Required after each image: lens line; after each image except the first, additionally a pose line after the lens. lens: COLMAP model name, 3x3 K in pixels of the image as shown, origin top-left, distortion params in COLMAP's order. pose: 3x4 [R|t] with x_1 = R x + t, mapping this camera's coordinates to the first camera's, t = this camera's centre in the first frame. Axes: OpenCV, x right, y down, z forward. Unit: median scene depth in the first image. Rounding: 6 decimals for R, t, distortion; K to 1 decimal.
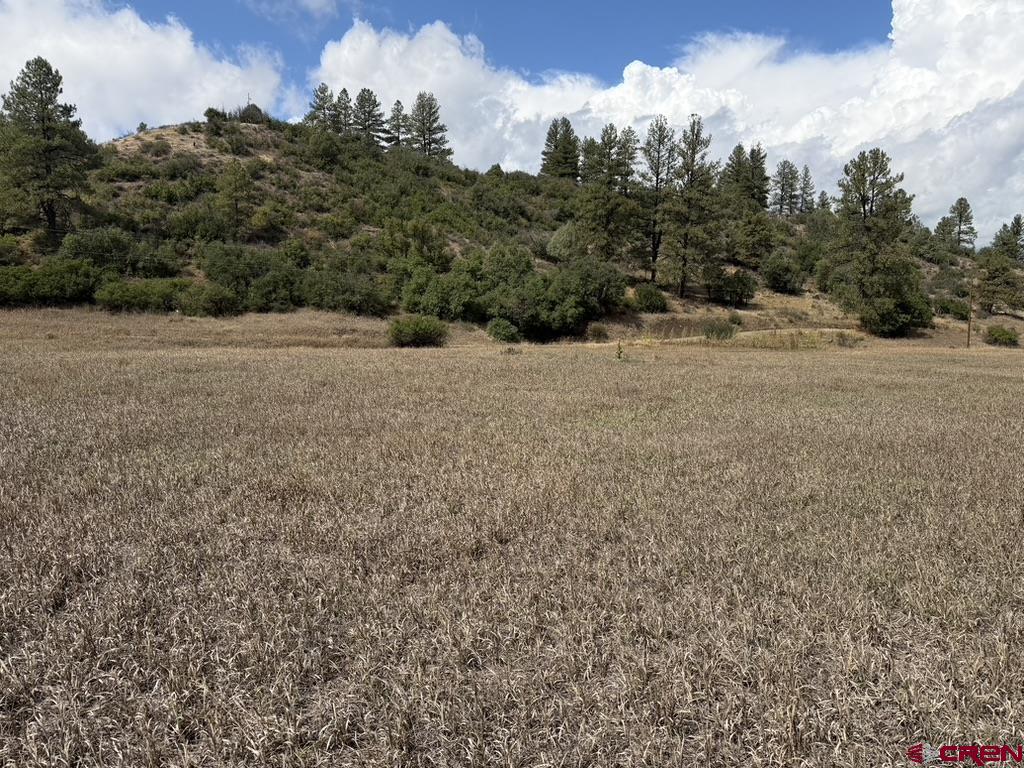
lens RADIAL K [[706.8, 0, 508.7], [0, 706.8, 395.3], [0, 0, 1]] dist [0.044288, -0.054822]
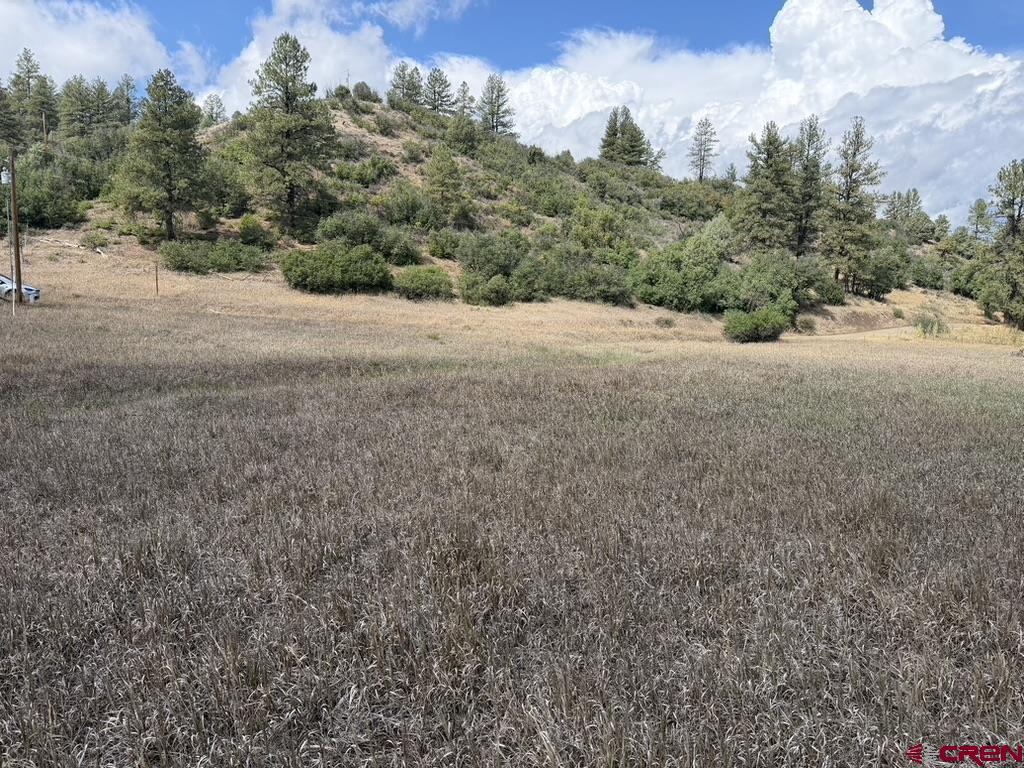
lens RADIAL K [[709.7, 0, 505.5], [0, 709.7, 384.6], [0, 0, 1]] dist [0.040487, -0.052096]
pose [[0.995050, 0.008902, 0.098974, -0.340977], [-0.010176, 0.999872, 0.012374, -0.007042], [-0.098851, -0.013319, 0.995013, -0.006081]]
